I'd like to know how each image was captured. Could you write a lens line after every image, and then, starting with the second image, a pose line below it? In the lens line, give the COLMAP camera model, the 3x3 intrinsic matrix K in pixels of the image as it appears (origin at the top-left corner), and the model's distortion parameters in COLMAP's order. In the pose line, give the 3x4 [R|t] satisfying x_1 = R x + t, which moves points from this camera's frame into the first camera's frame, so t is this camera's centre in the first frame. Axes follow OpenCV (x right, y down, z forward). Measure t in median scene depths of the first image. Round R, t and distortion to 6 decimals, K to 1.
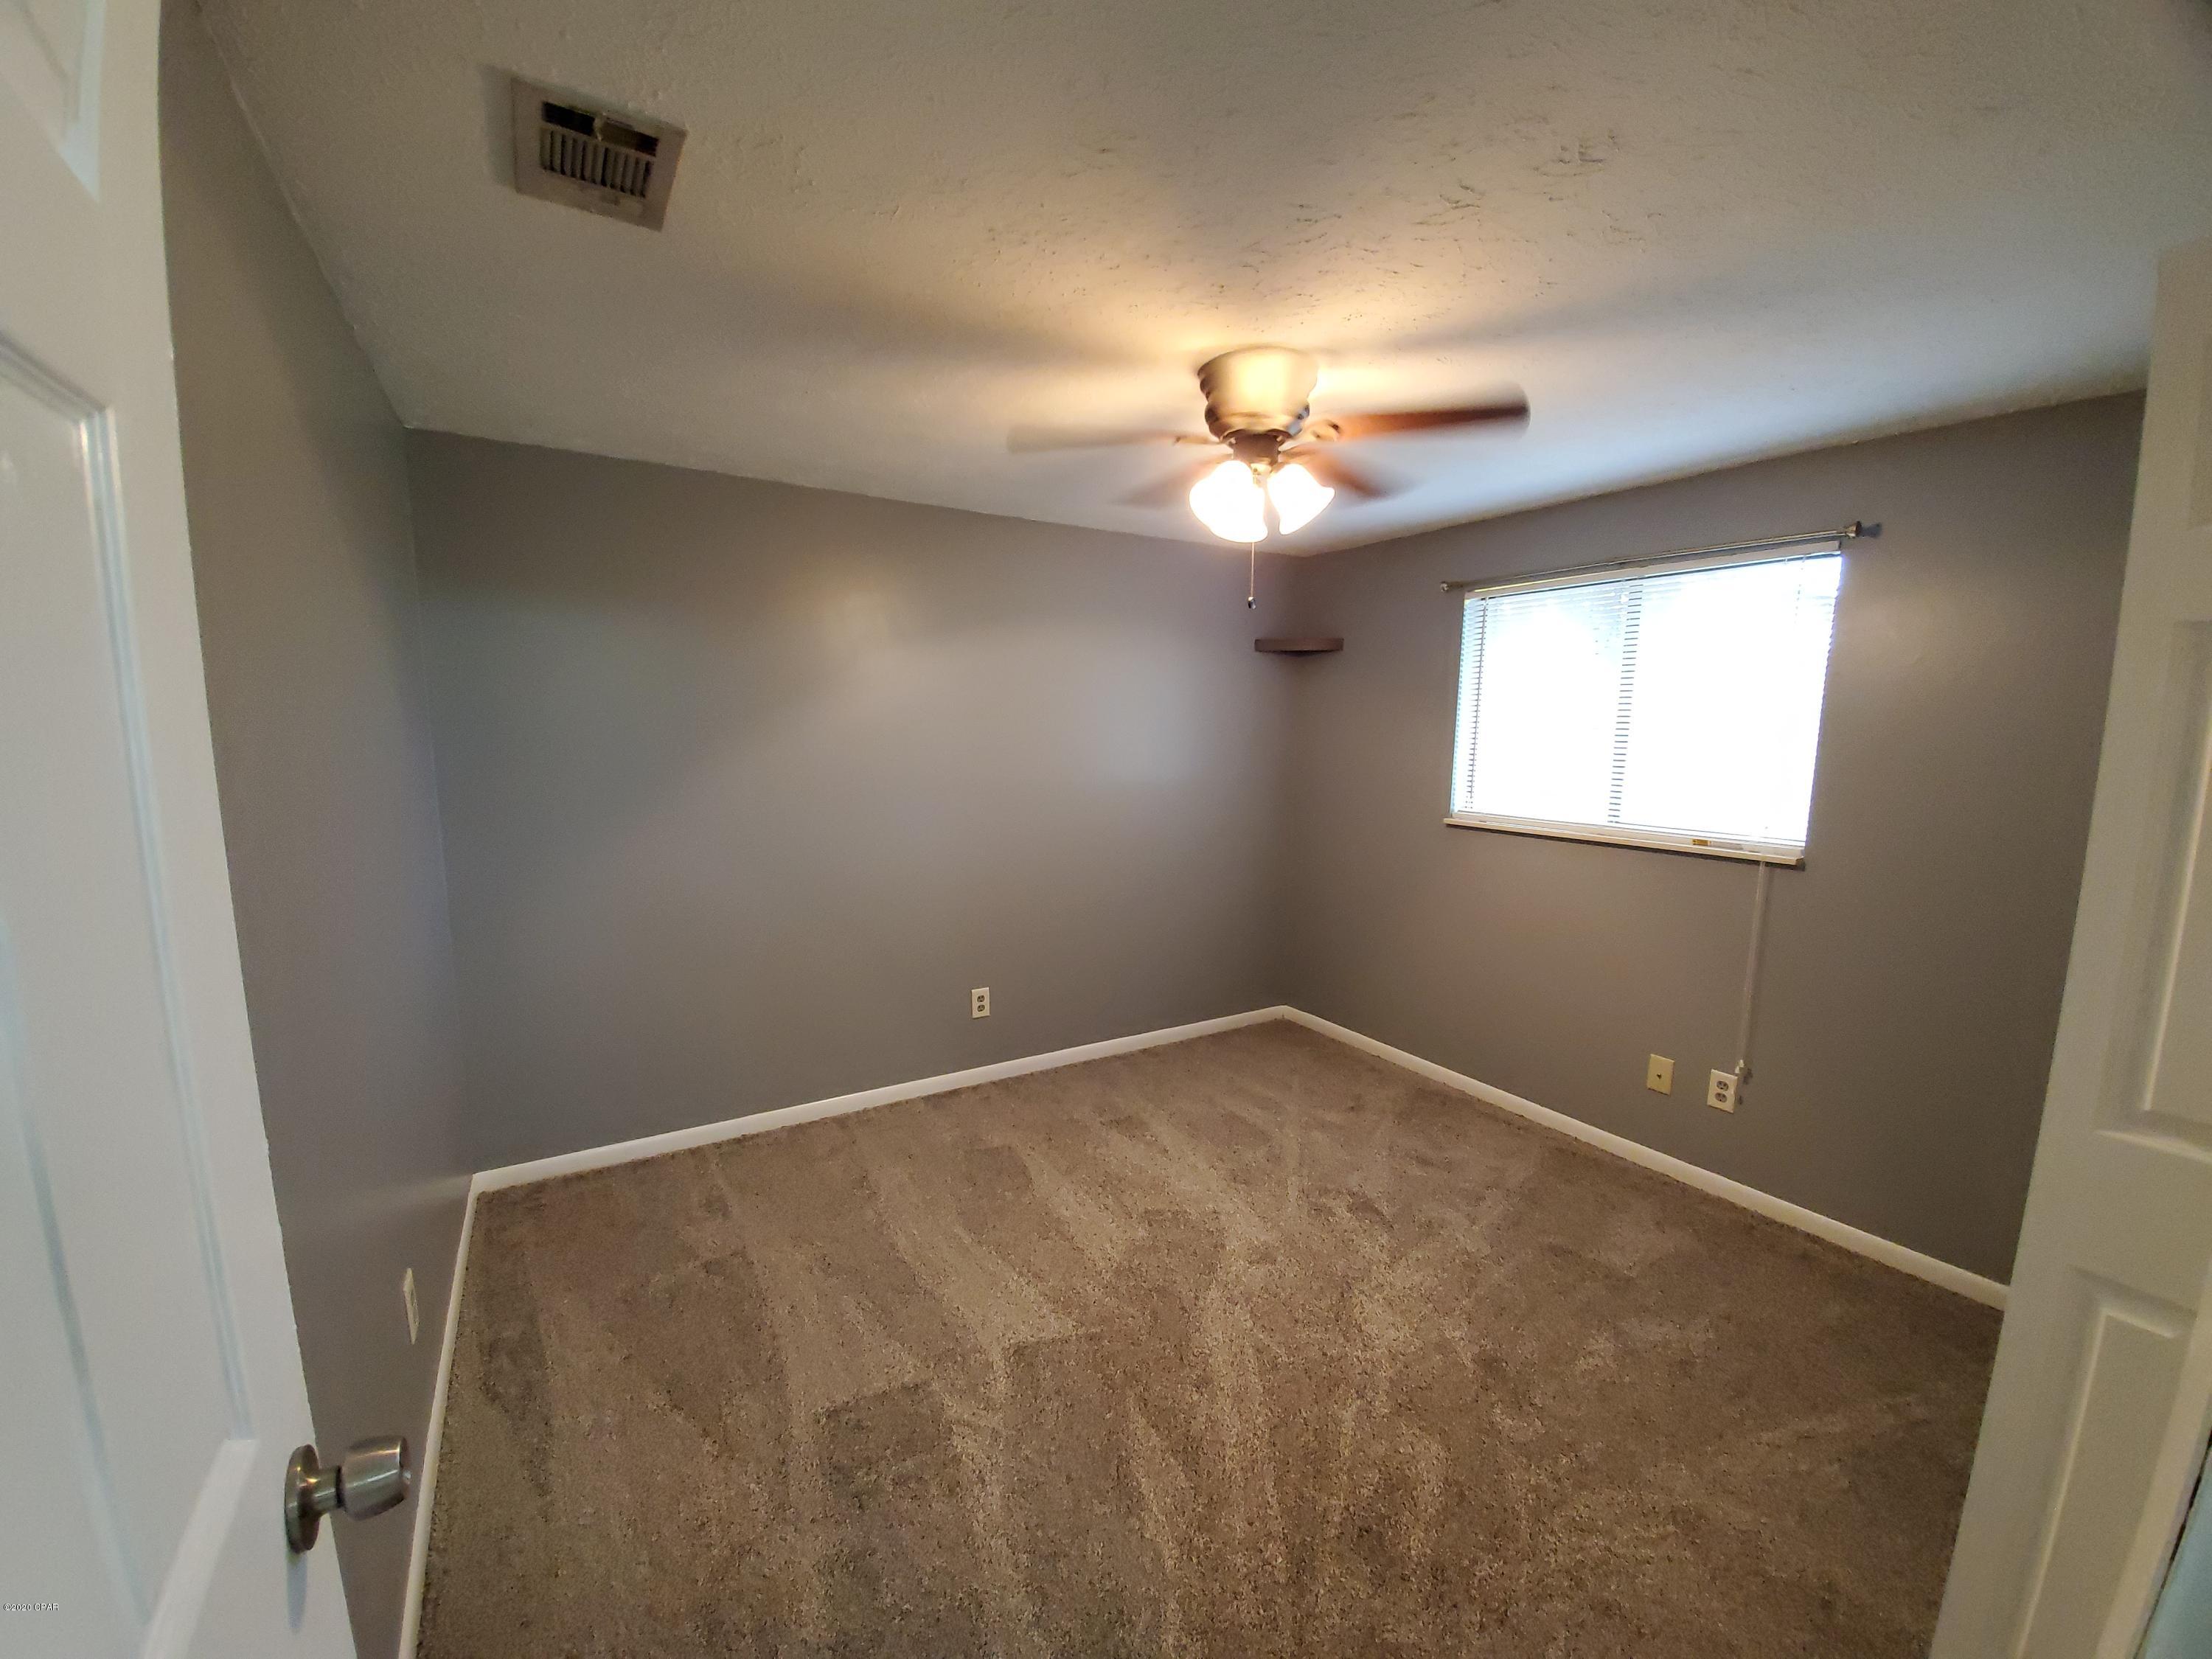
lens RADIAL K [[875.2, 0, 1109.3], [0, 875.2, 846.9], [0, 0, 1]] dist [0.001287, -0.000246]
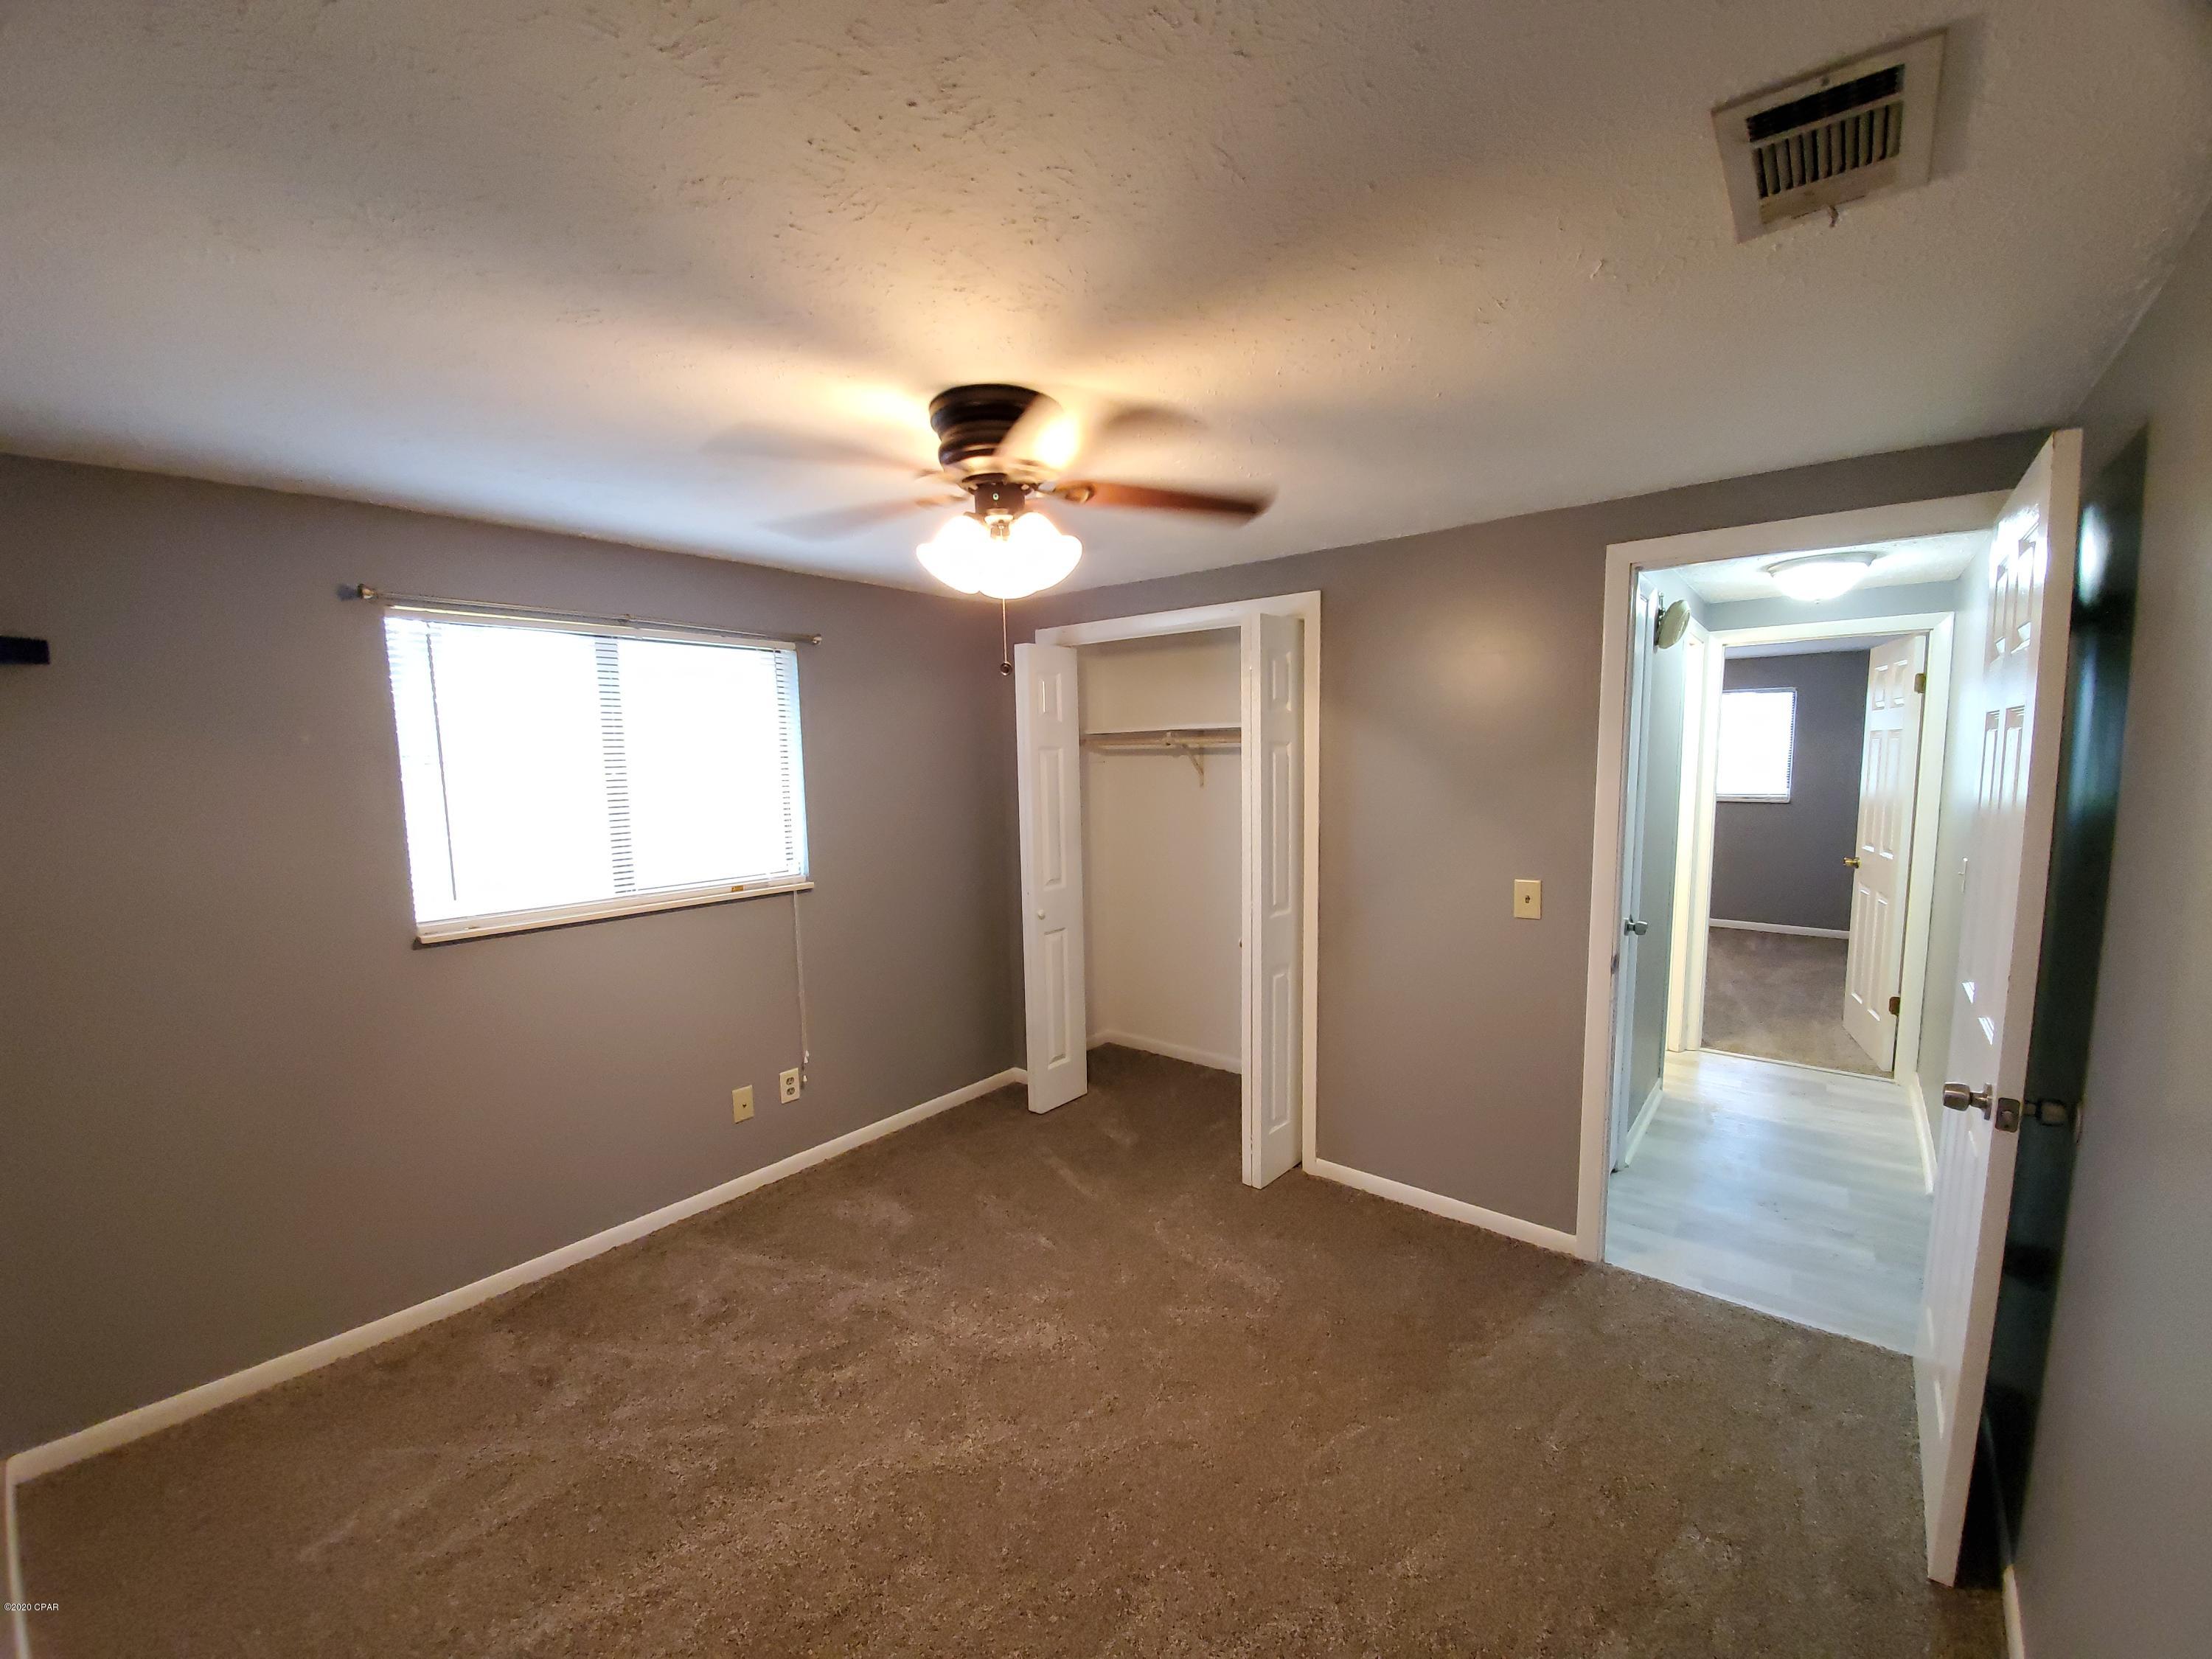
lens RADIAL K [[875.2, 0, 1109.3], [0, 875.2, 846.9], [0, 0, 1]] dist [0.001287, -0.000246]
pose [[-0.308044, -0.104864, 0.945575, -0.500479], [0.152641, 0.975583, 0.157919, -0.152426], [-0.939047, 0.192979, -0.284516, 0.815534]]
